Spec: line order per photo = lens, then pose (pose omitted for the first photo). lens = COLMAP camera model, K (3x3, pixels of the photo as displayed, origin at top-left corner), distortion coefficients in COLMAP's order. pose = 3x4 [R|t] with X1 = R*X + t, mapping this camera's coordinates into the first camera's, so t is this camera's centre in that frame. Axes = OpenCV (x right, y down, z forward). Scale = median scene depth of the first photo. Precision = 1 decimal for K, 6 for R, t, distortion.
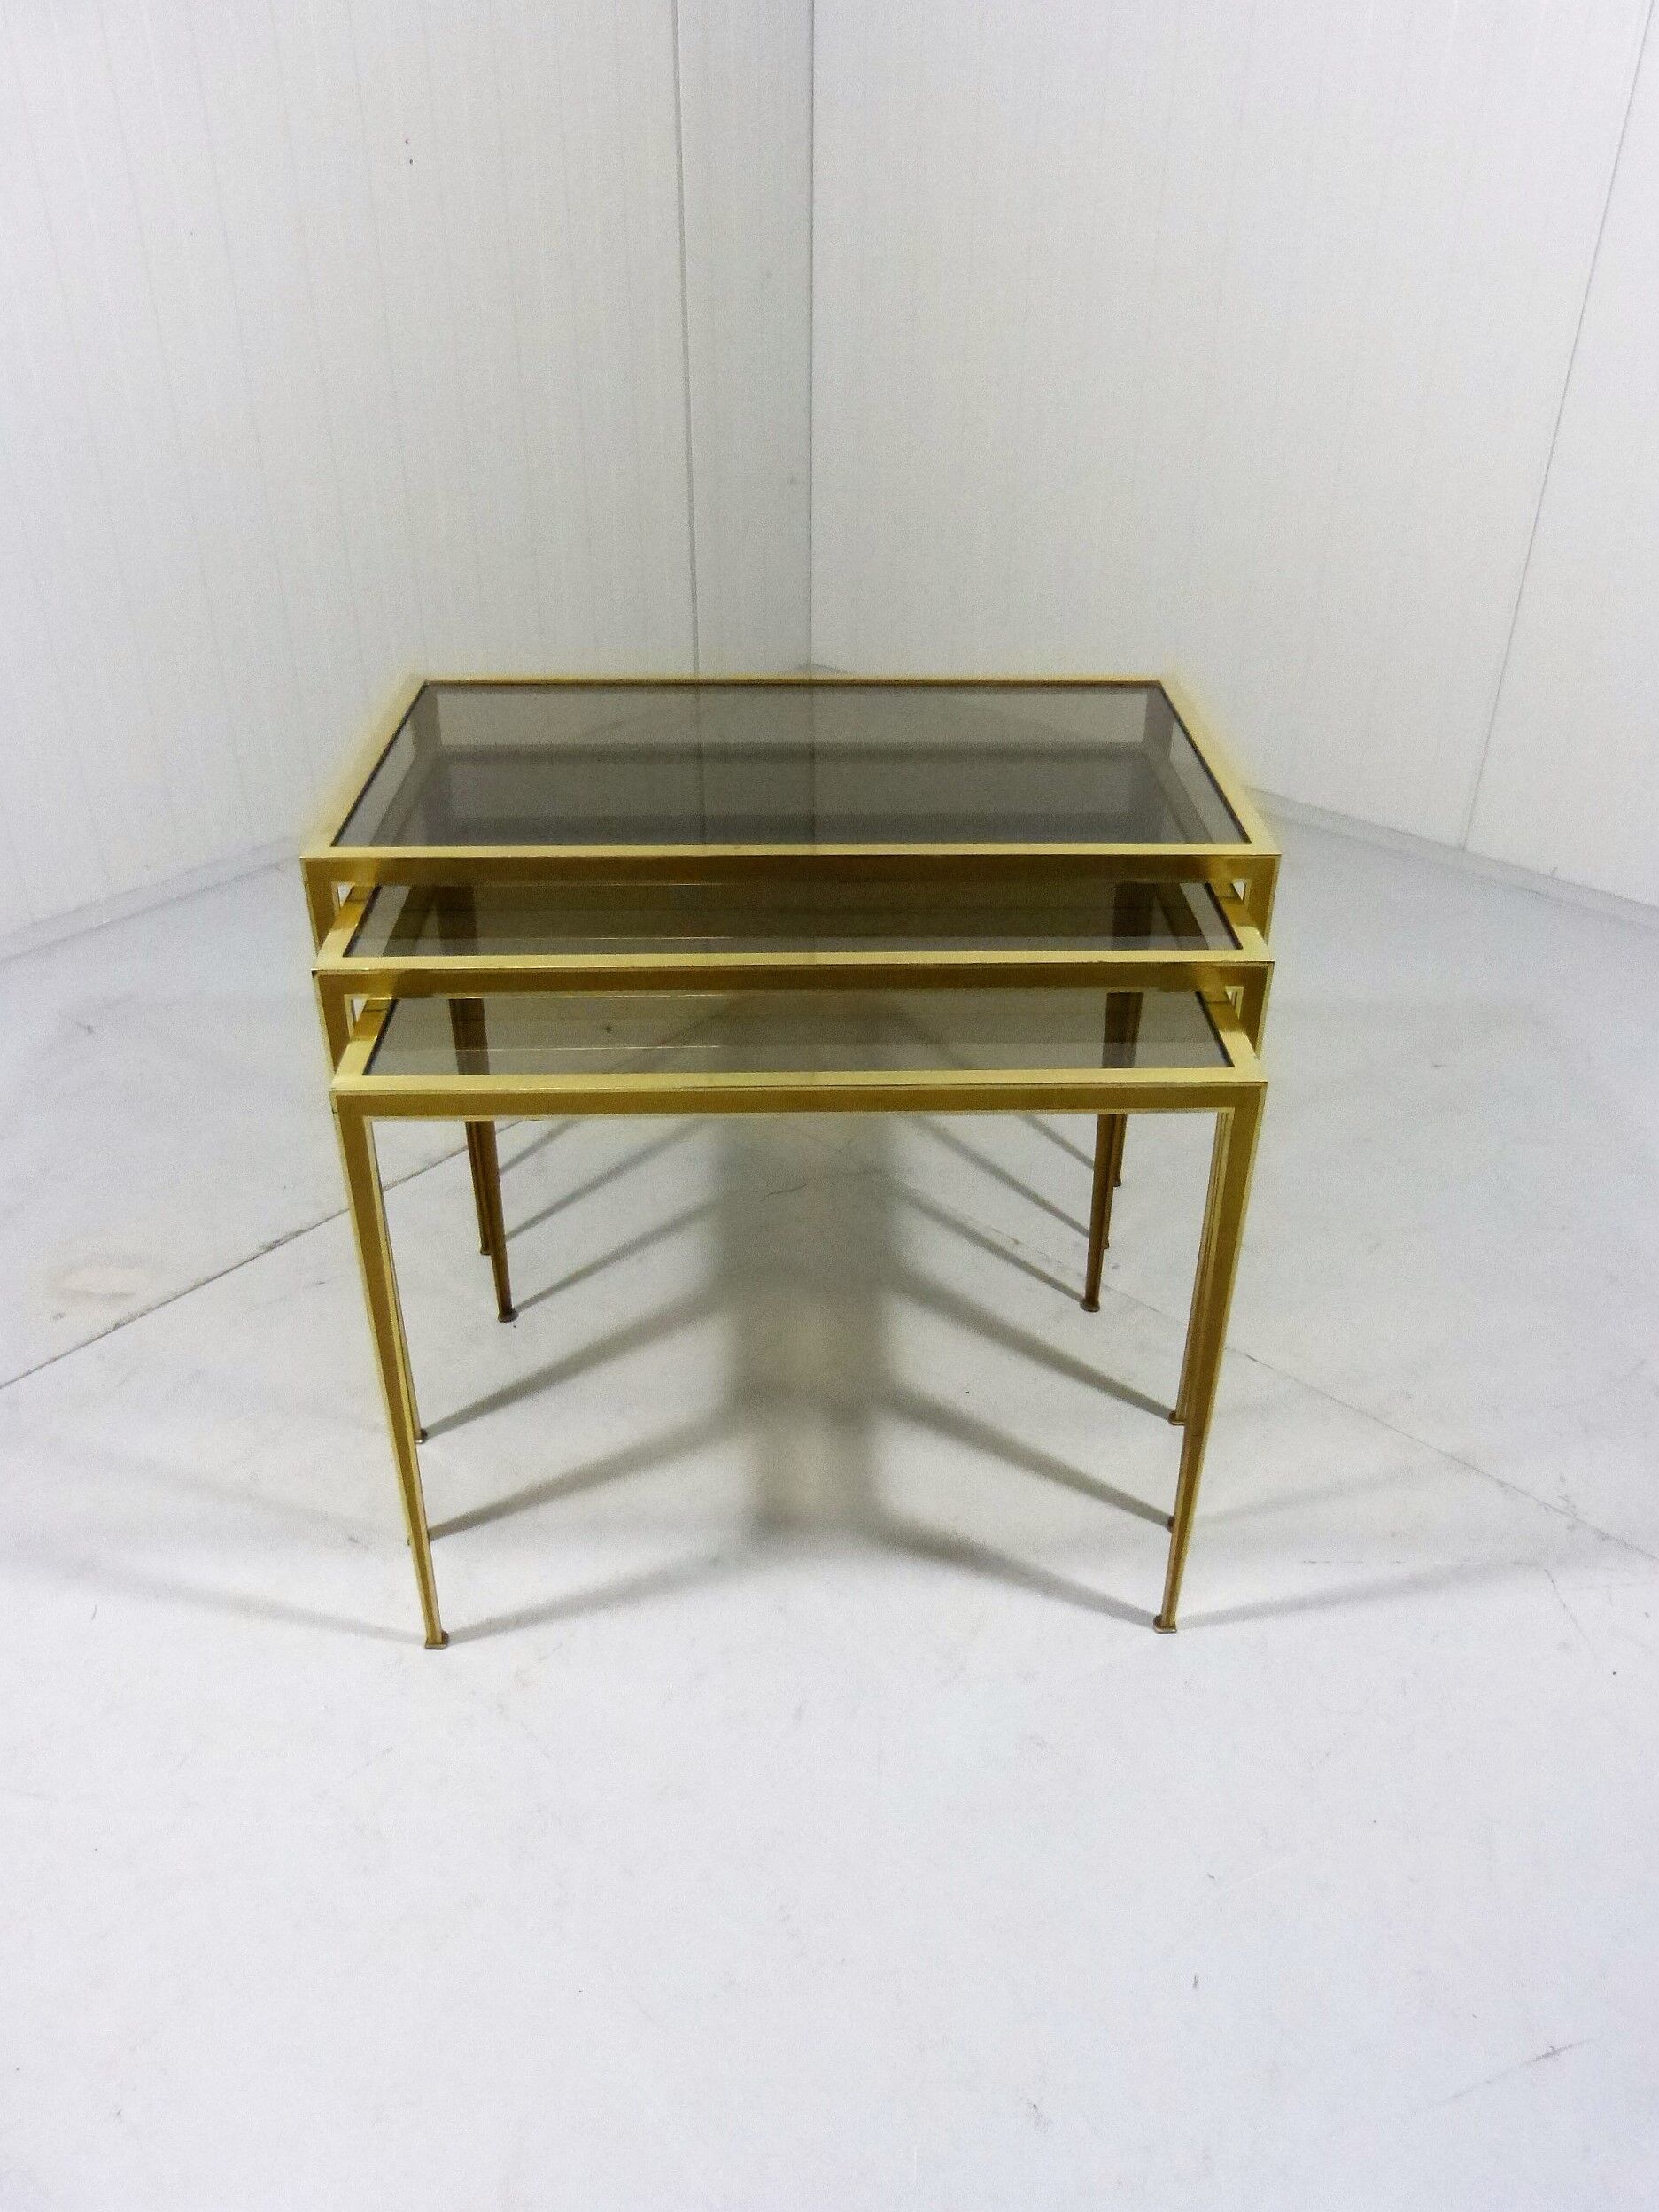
lens RADIAL K [[1698.2, 0, 831.0], [0, 1698.2, 1143.3], [0, 0, 1]] dist [-0.052910, 0.047374]
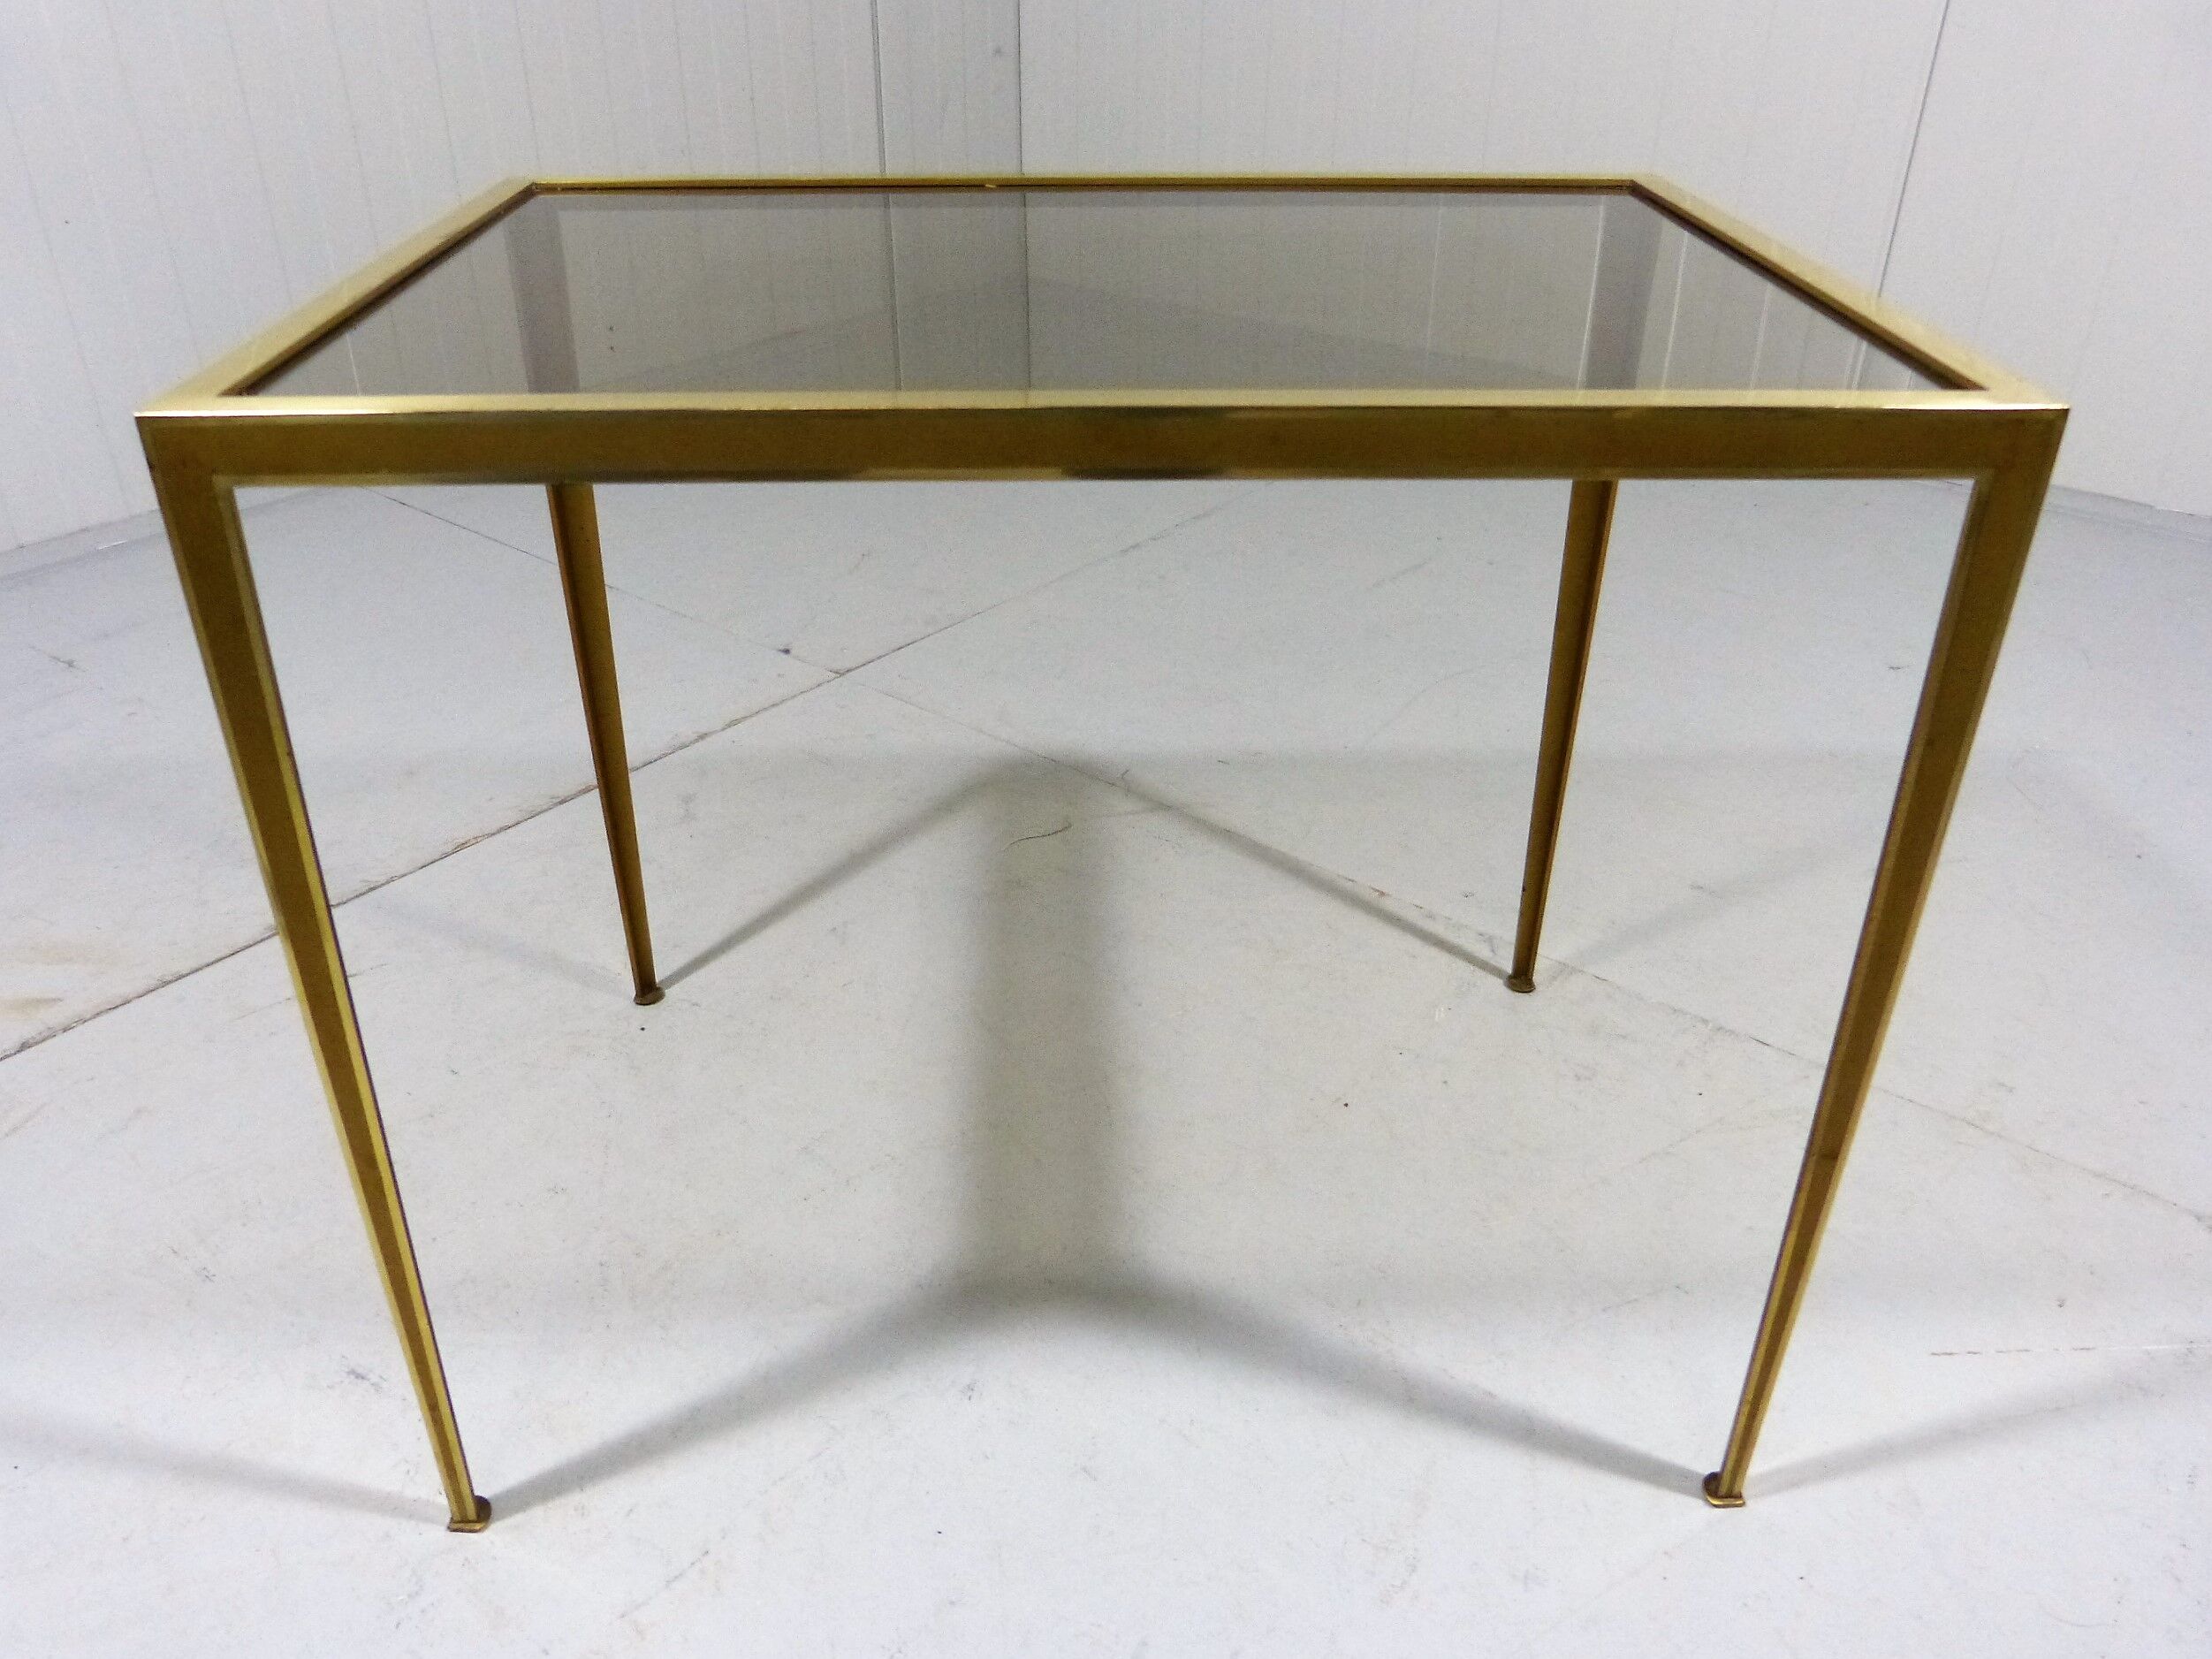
lens RADIAL K [[1698.4, 0, 1089.3], [0, 1698.4, 847.5], [0, 0, 1]] dist [-0.052910, 0.047374]
pose [[0.998953, -0.024830, 0.038420, -0.042264], [0.026489, 0.998711, -0.043289, 0.079468], [-0.037296, 0.044262, 0.998324, 0.379296]]
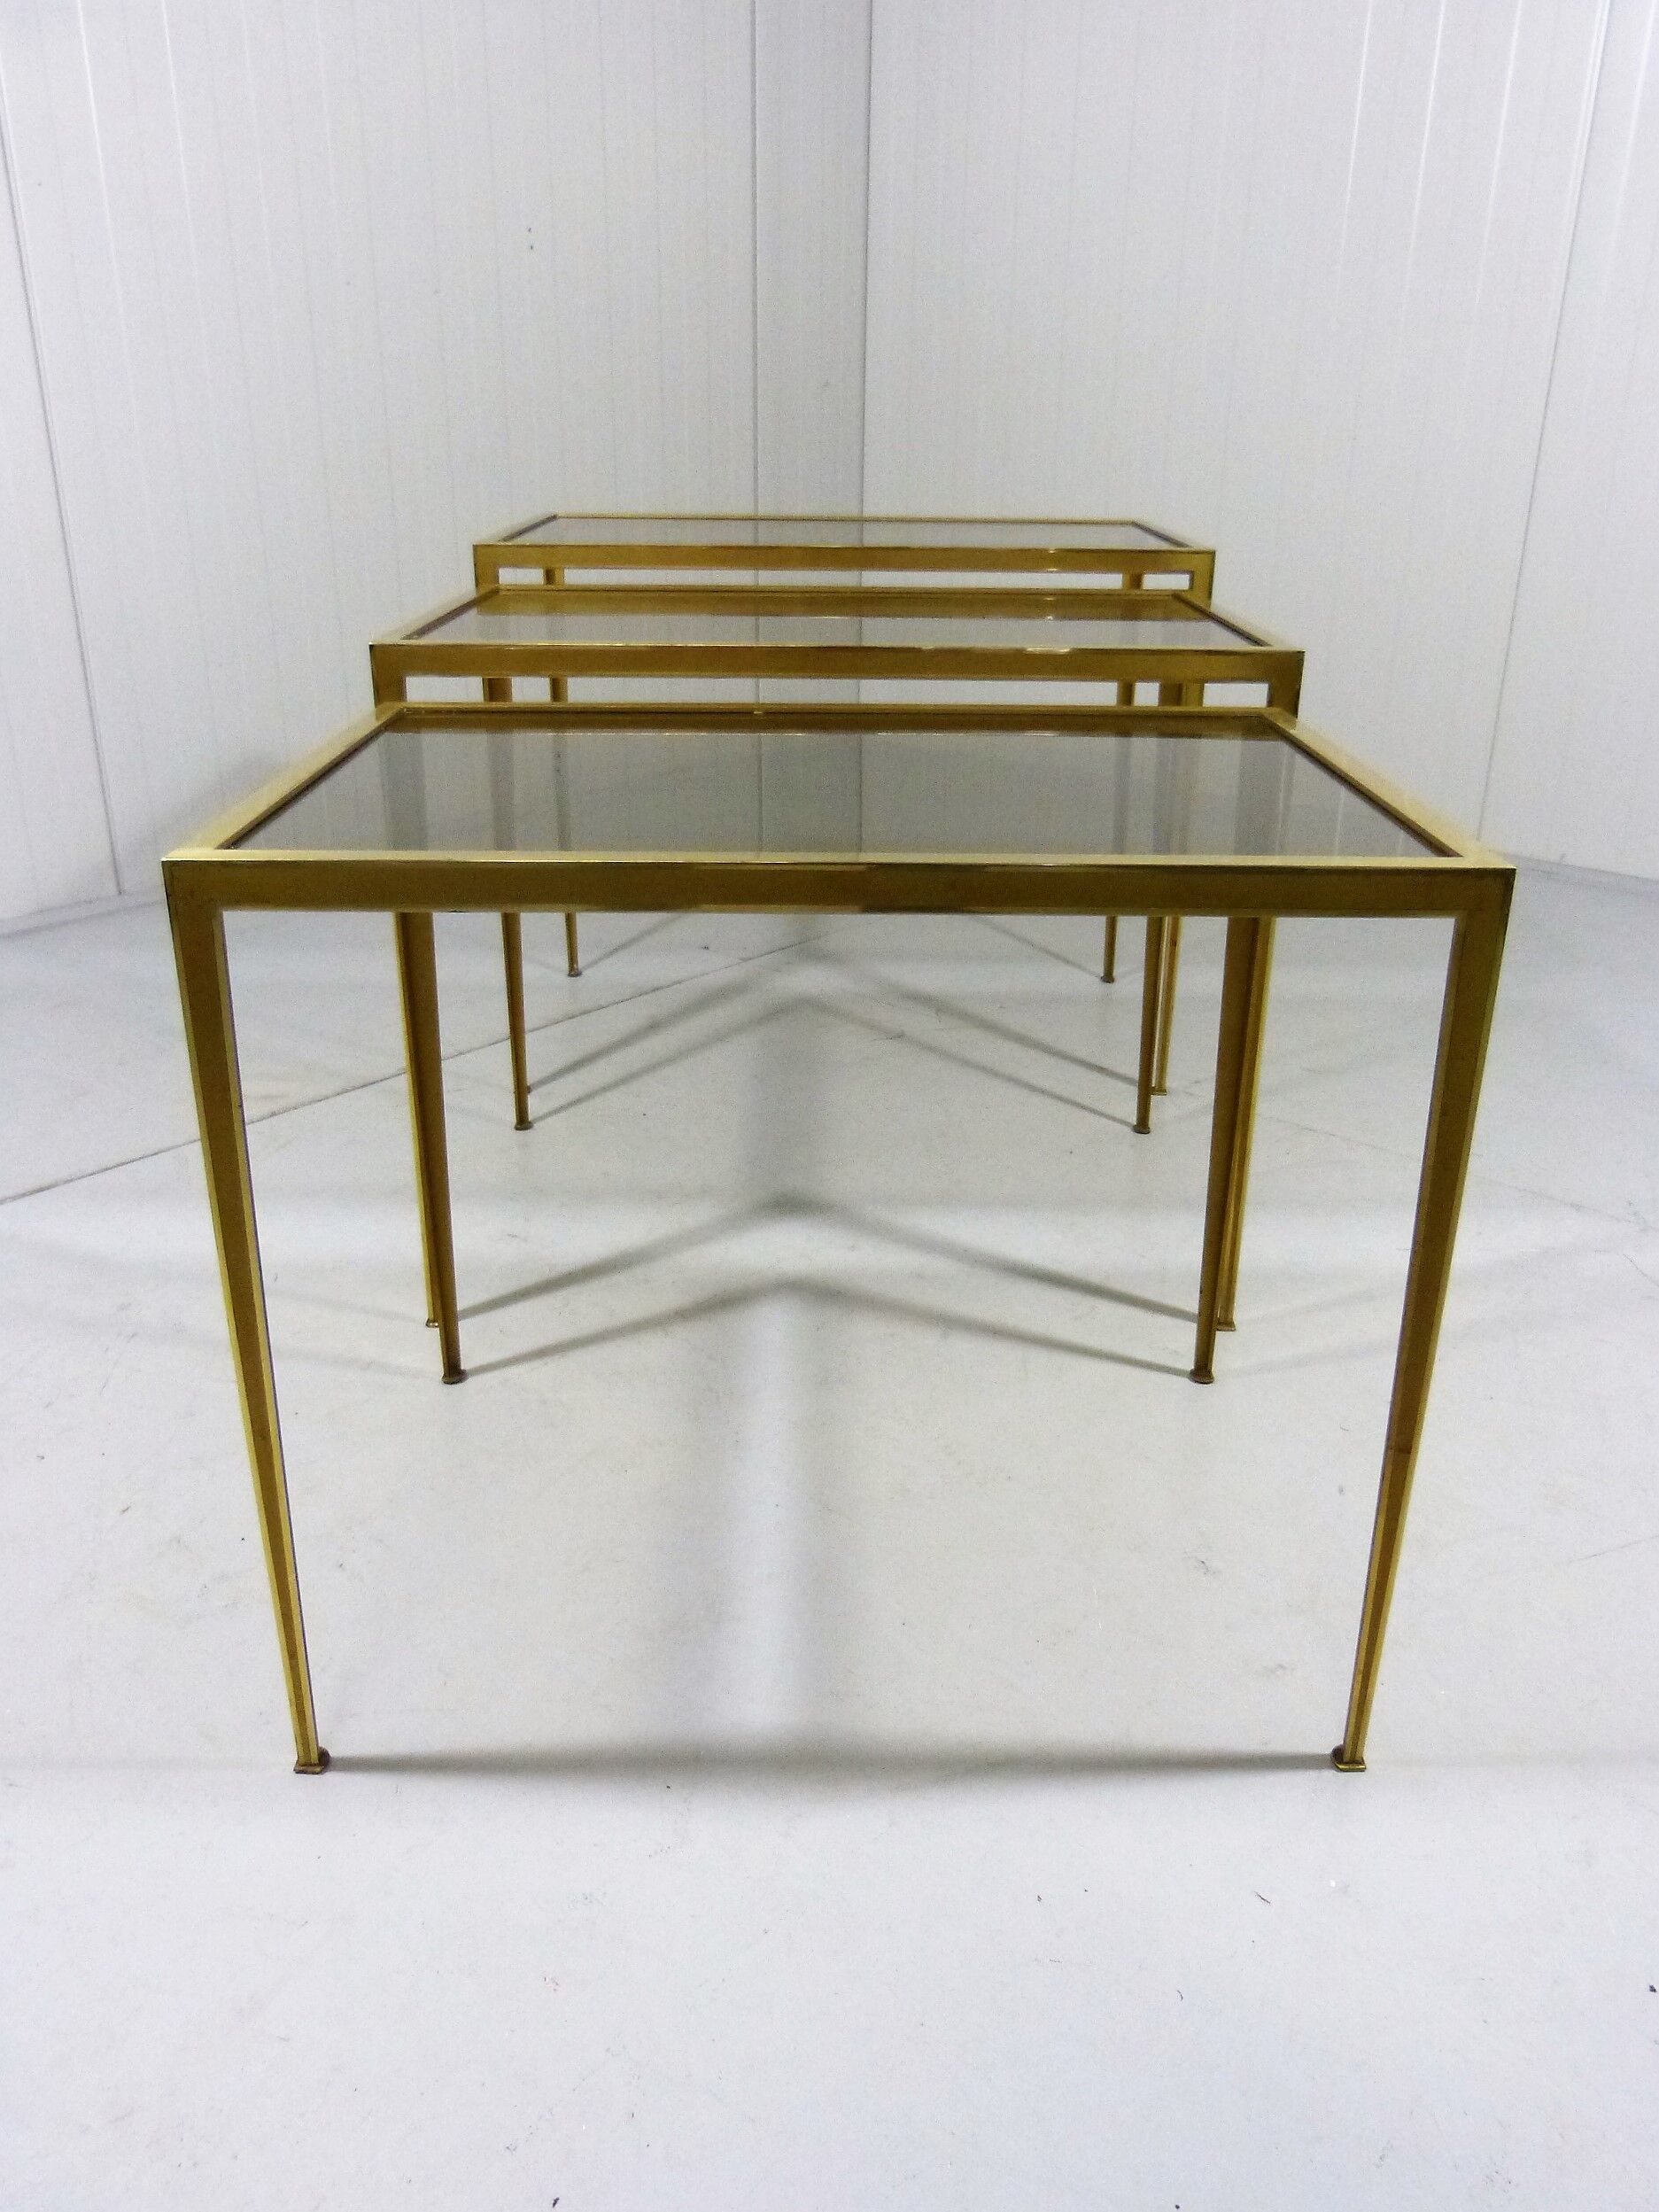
lens RADIAL K [[1698.2, 0, 837.1], [0, 1698.2, 1172.2], [0, 0, 1]] dist [-0.052910, 0.047374]
pose [[0.999958, -0.000721, 0.009153, -0.083916], [0.002061, 0.989090, -0.147296, 0.340394], [-0.008947, 0.147309, 0.989050, -0.068600]]
